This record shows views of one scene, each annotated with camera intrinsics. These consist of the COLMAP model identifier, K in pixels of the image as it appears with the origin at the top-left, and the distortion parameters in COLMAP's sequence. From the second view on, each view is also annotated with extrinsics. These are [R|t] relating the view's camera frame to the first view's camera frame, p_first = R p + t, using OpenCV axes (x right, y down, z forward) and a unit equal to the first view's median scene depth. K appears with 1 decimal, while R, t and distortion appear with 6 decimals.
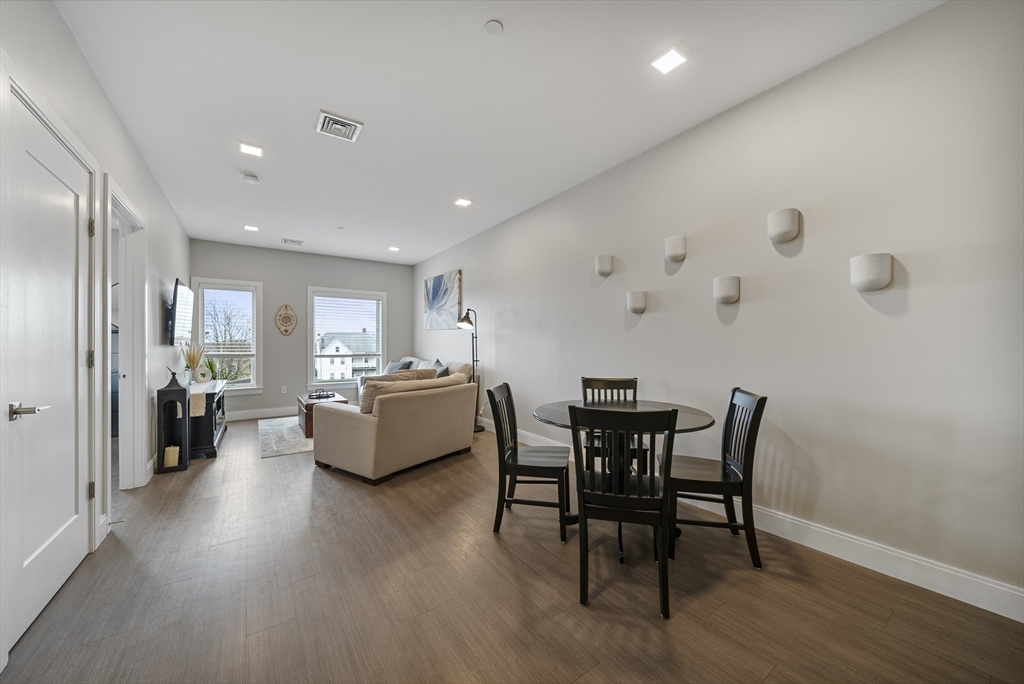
lens RADIAL K [[364.5, 0, 513.1], [0, 364.5, 343.8], [0, 0, 1]] dist [-0.000570, -0.001863]
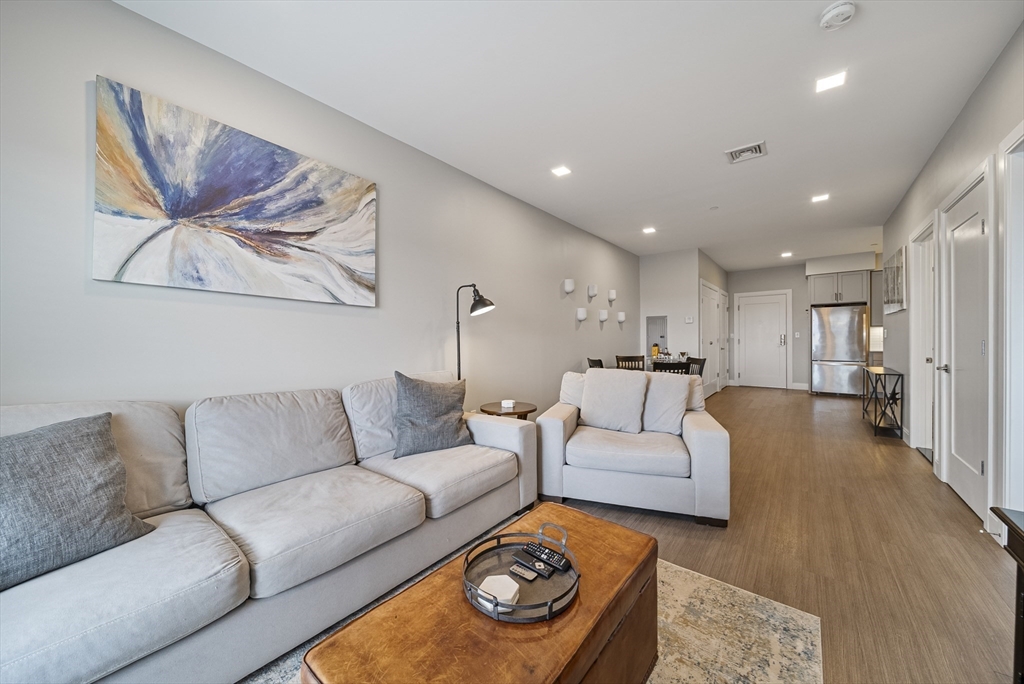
lens RADIAL K [[364.5, 0, 513.1], [0, 364.5, 343.8], [0, 0, 1]] dist [-0.000570, -0.001863]
pose [[-0.270524, -0.004924, 0.962701, -0.667593], [0.008385, 0.999937, 0.007471, 0.004575], [-0.962677, 0.010093, -0.270466, 0.970460]]
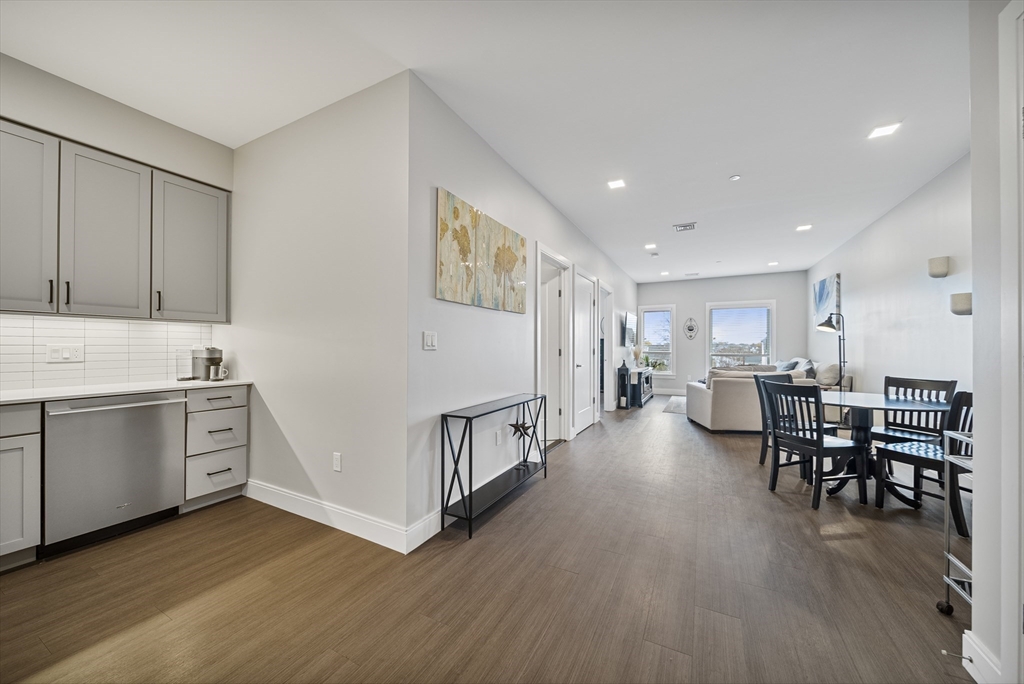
lens RADIAL K [[366.9, 0, 509.6], [0, 366.9, 345.9], [0, 0, 1]] dist [0.000304, -0.000106]
pose [[0.445413, 0.001740, -0.895323, 0.371222], [0.001440, 0.999995, 0.002660, -0.003627], [0.895324, -0.002474, 0.445409, -0.289840]]
